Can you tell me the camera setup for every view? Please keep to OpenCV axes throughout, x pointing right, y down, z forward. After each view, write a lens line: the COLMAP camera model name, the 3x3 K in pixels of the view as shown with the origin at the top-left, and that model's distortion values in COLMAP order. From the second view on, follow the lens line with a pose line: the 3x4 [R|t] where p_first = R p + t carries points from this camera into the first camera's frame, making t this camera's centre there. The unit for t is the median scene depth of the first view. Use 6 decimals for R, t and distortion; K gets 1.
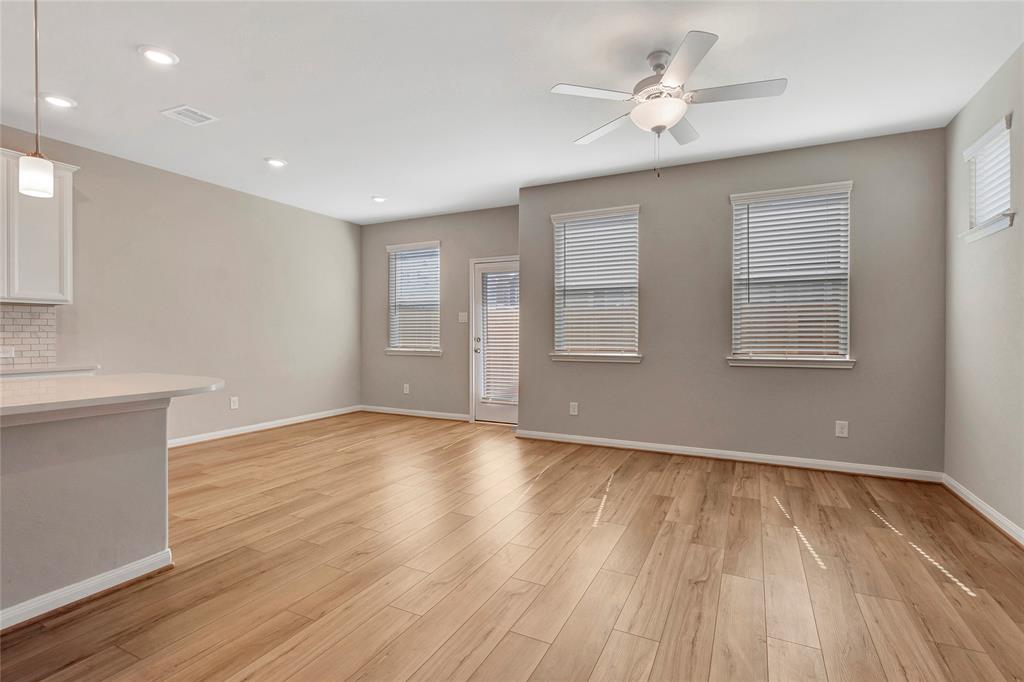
lens RADIAL K [[479.2, 0, 516.5], [0, 479.2, 336.0], [0, 0, 1]] dist [0.000962, -0.001678]
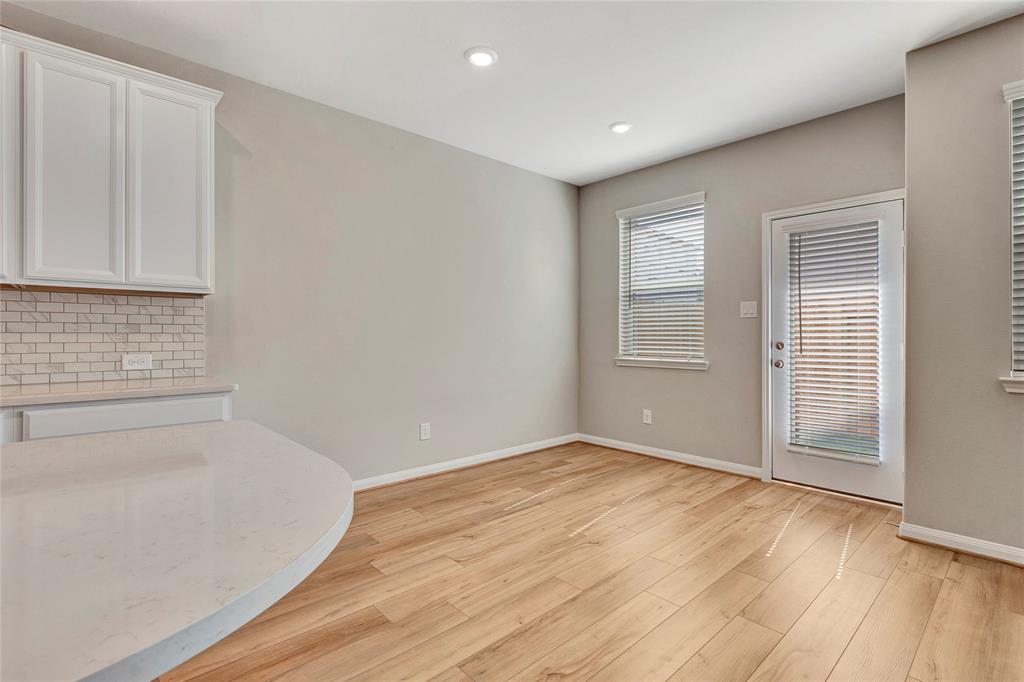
lens RADIAL K [[479.2, 0, 516.5], [0, 479.2, 336.0], [0, 0, 1]] dist [0.000962, -0.001678]
pose [[0.933897, -0.001133, -0.357541, -0.265822], [-0.000728, 0.999987, -0.005070, -0.001673], [0.357542, 0.004995, 0.933884, 0.492764]]
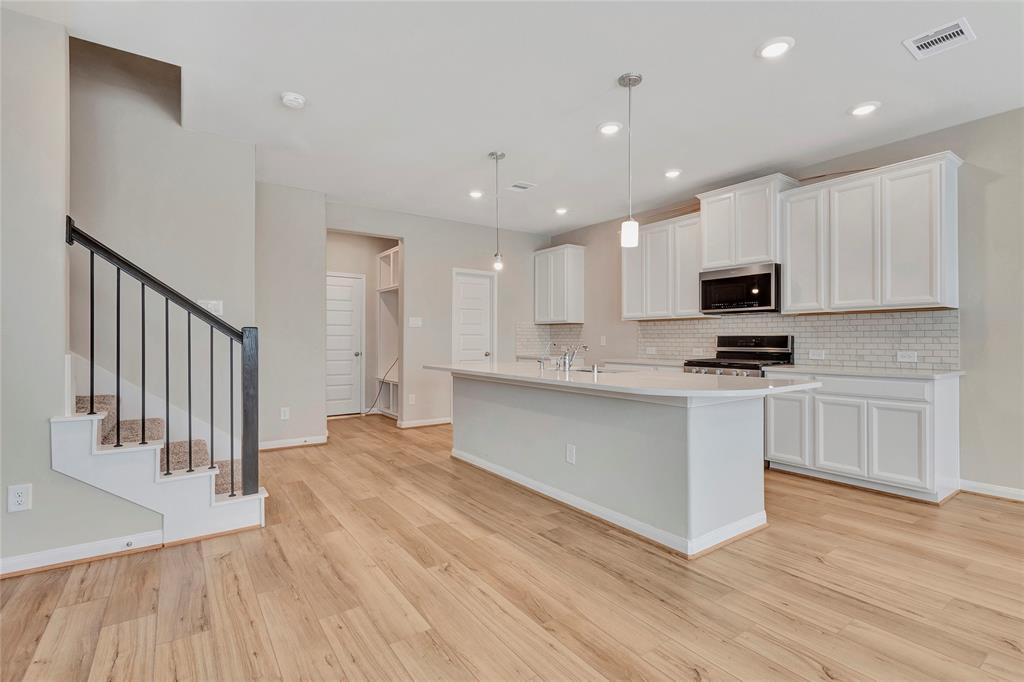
lens RADIAL K [[479.2, 0, 516.5], [0, 479.2, 336.0], [0, 0, 1]] dist [0.000962, -0.001678]
pose [[-0.474845, -0.006799, -0.880043, 0.235517], [-0.004395, 0.999976, -0.005354, -0.001911], [0.880058, 0.001326, -0.474864, 0.688781]]
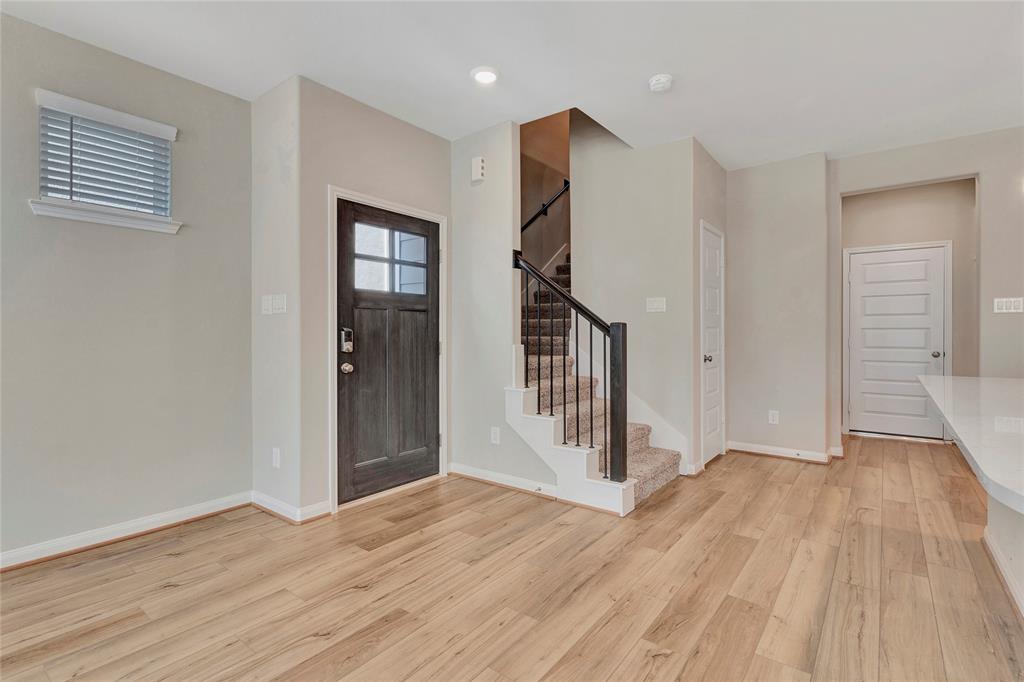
lens RADIAL K [[479.2, 0, 516.5], [0, 479.2, 336.0], [0, 0, 1]] dist [0.000962, -0.001678]
pose [[-0.980721, -0.000517, 0.195410, -0.211153], [0.001456, 0.999949, 0.009951, -0.004642], [-0.195406, 0.010043, -0.980671, 0.770255]]
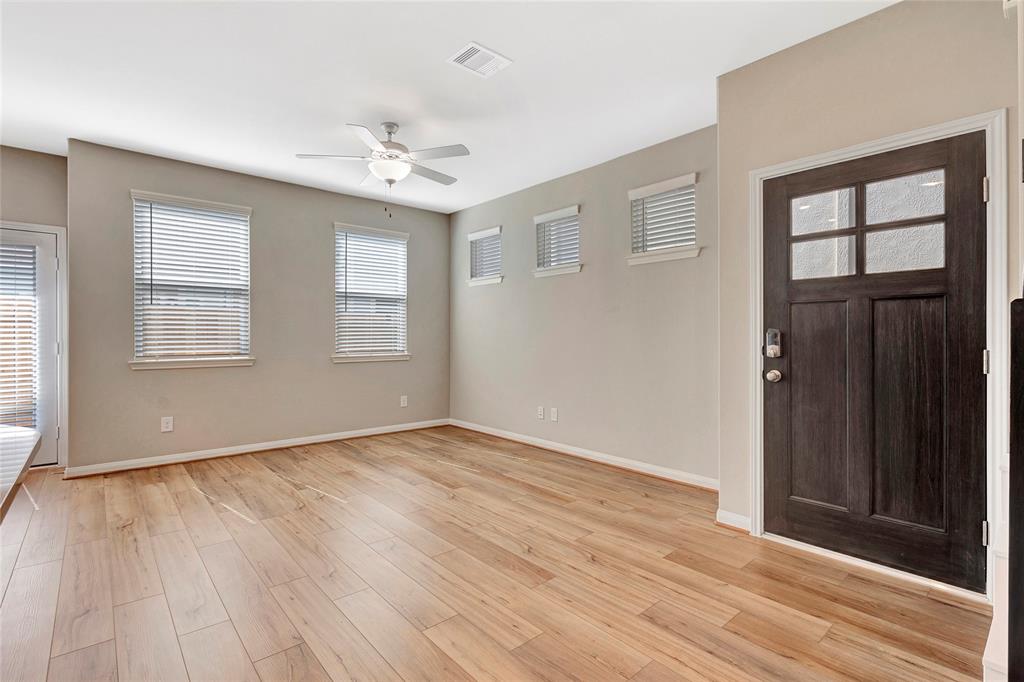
lens RADIAL K [[479.2, 0, 516.5], [0, 479.2, 336.0], [0, 0, 1]] dist [0.000962, -0.001678]
pose [[0.379956, 0.000718, 0.925004, -0.542573], [0.005353, 0.999981, -0.002975, 0.000344], [-0.924989, 0.006082, 0.379945, 0.124720]]
